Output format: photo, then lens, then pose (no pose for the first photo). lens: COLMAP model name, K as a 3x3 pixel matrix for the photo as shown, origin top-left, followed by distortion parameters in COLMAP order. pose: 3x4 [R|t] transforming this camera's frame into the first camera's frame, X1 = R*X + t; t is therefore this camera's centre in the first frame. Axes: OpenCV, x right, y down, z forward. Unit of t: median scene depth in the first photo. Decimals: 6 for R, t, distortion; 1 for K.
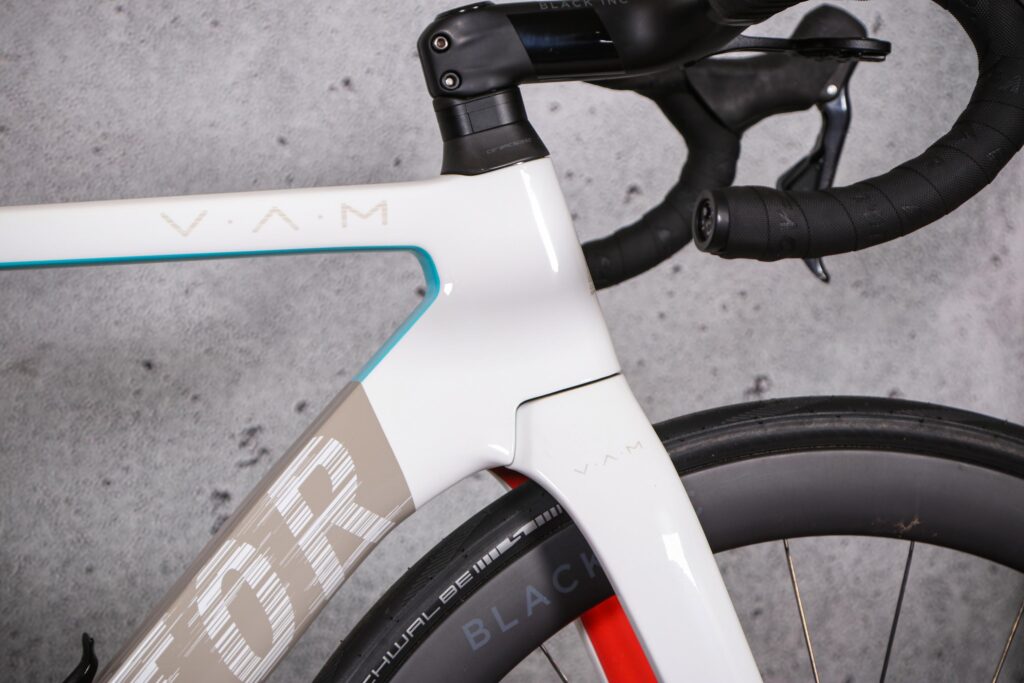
lens RADIAL K [[2820.3, 0, 514.1], [0, 2820.3, 346.7], [0, 0, 1]] dist [0.233191, 0.000000]
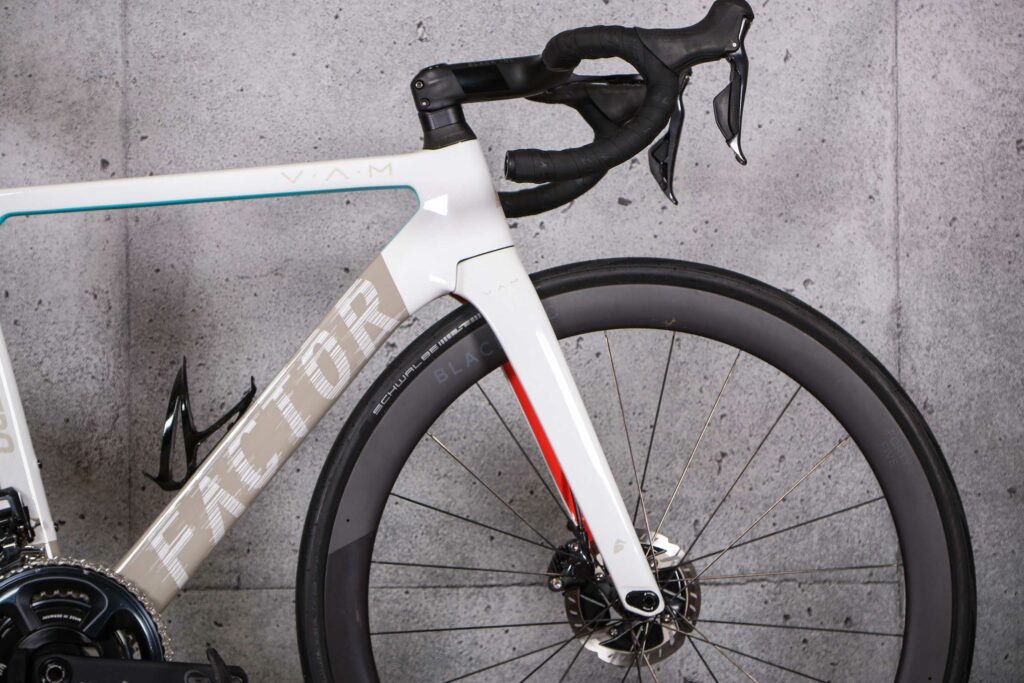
lens RADIAL K [[2820.3, 0, 508.1], [0, 2820.3, 351.9], [0, 0, 1]] dist [0.233191, 0.000000]
pose [[0.983439, -0.019200, -0.180218, 0.282380], [0.018765, 0.999815, -0.004114, 0.066331], [0.180263, 0.000664, 0.983618, -0.694627]]
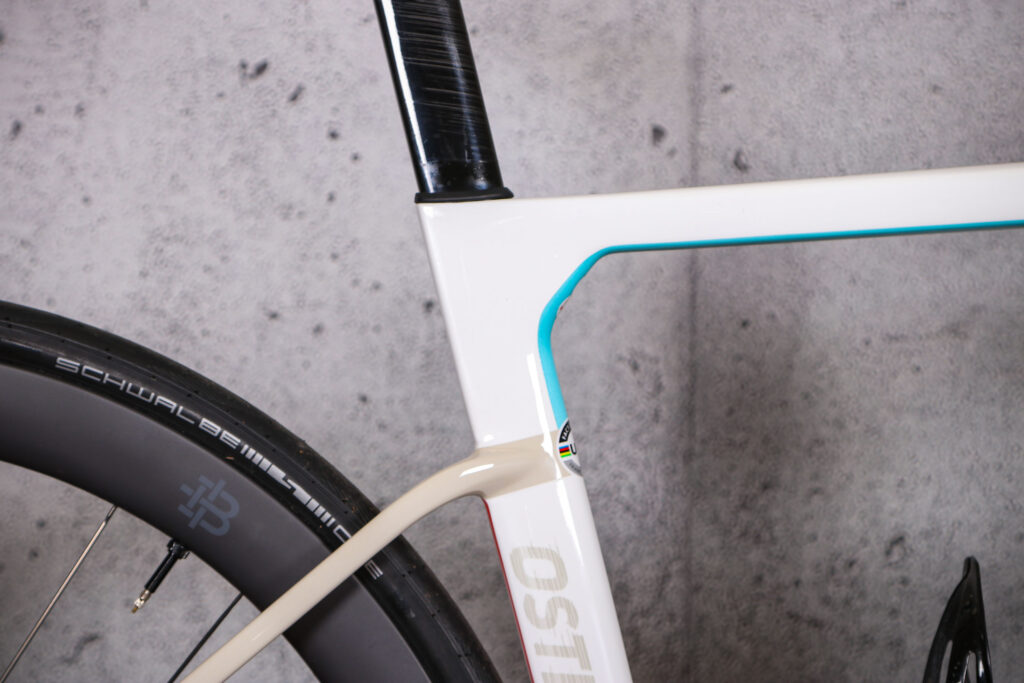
lens RADIAL K [[2820.3, 0, 506.5], [0, 2820.3, 343.0], [0, 0, 1]] dist [0.233191, 0.000000]
pose [[0.966251, 0.004815, -0.257556, -0.069322], [-0.002403, 0.999950, 0.009677, 0.002610], [0.257590, -0.008732, 0.966215, 0.007762]]
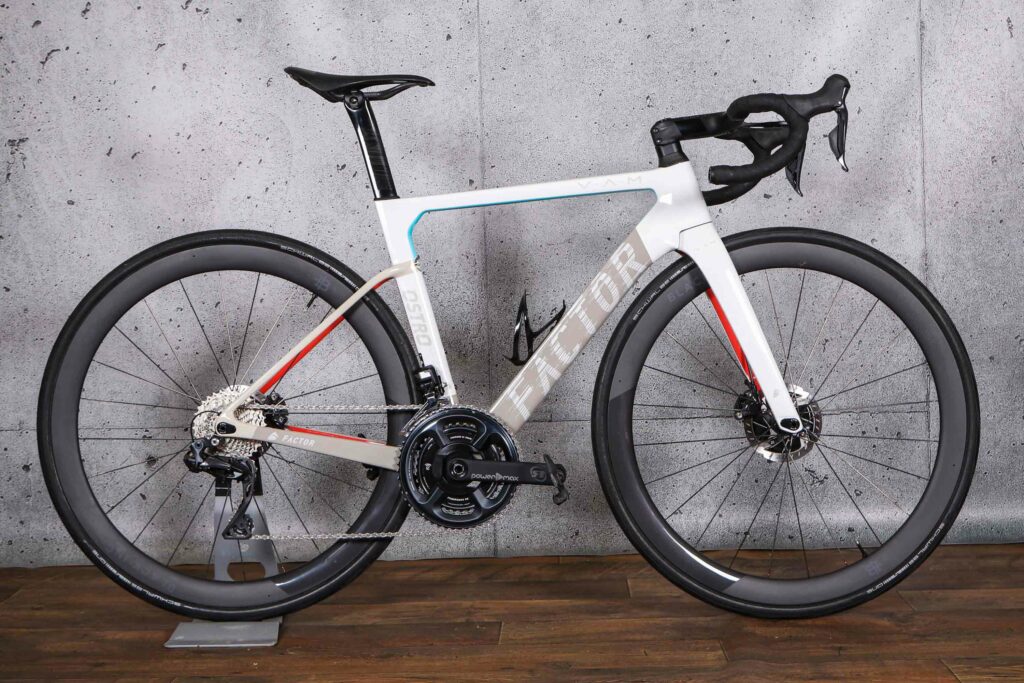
lens RADIAL K [[1595.6, 0, 554.4], [0, 1595.6, 346.8], [0, 0, 1]] dist [-0.073585, 0.000000]
pose [[0.967517, -0.030169, -0.251001, 0.242950], [0.038877, 0.998799, 0.029806, 0.069437], [0.249800, -0.038596, 0.967528, -0.683163]]
